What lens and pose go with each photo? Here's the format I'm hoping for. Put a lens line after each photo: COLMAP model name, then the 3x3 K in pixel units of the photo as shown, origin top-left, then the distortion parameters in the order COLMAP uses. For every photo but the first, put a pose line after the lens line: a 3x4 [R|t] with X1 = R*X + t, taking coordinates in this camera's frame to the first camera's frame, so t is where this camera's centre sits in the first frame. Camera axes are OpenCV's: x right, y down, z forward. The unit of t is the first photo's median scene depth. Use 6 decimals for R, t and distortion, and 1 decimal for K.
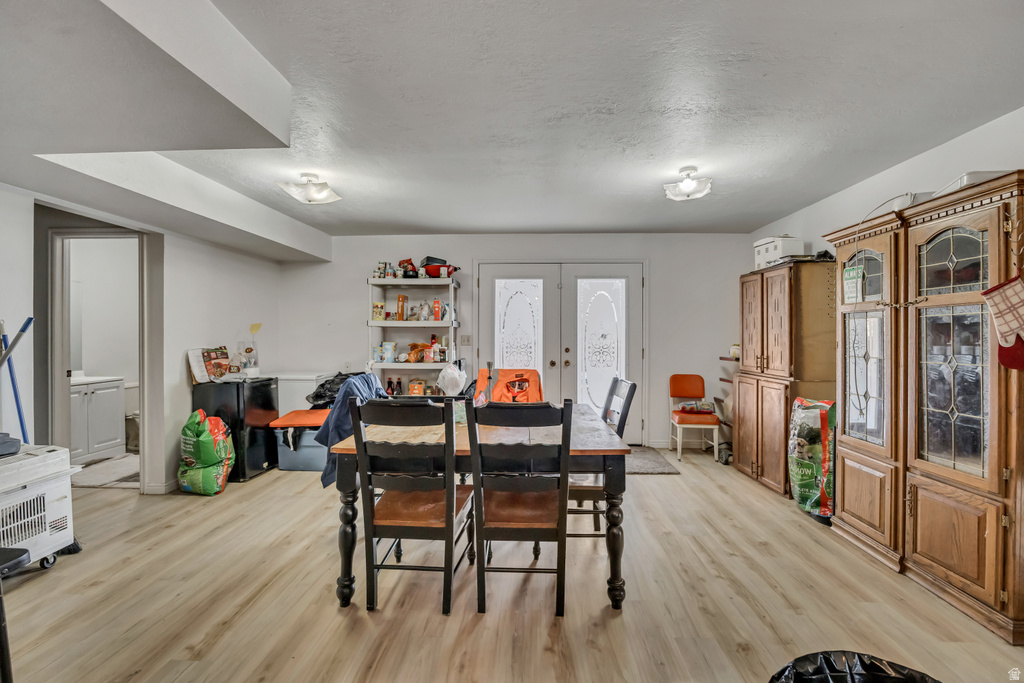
lens RADIAL K [[445.3, 0, 514.6], [0, 445.3, 334.6], [0, 0, 1]] dist [-0.002496, 0.000214]
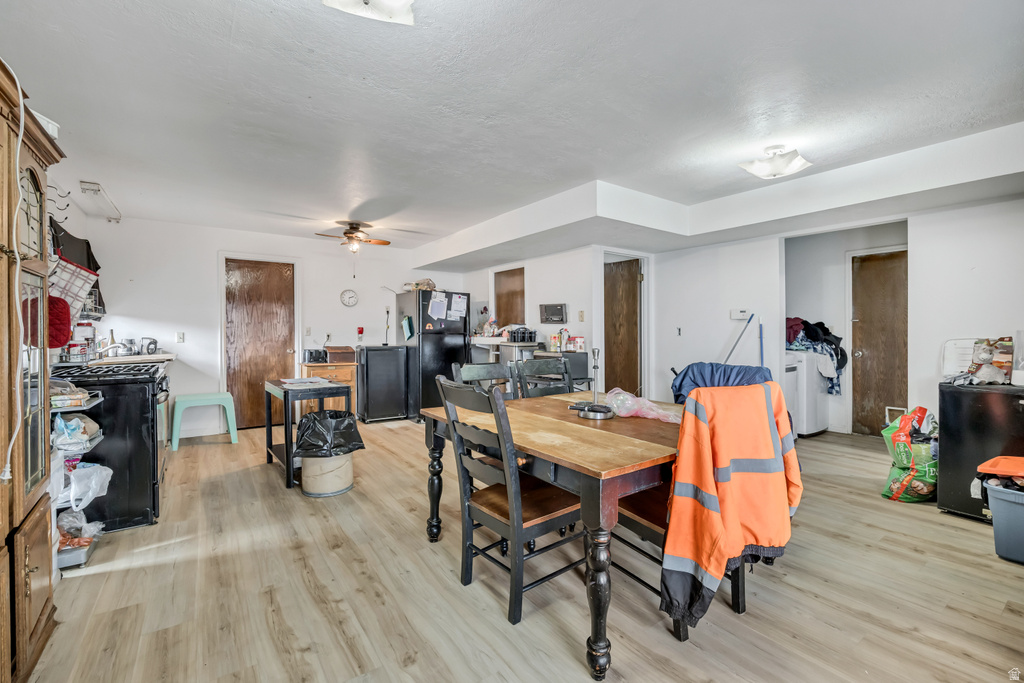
lens RADIAL K [[445.3, 0, 514.6], [0, 445.3, 334.6], [0, 0, 1]] dist [-0.002496, 0.000214]
pose [[-0.790725, 0.001787, -0.612169, 0.697579], [-0.002006, 0.999983, 0.005510, 0.035885], [0.612169, 0.005585, -0.790708, 1.830568]]
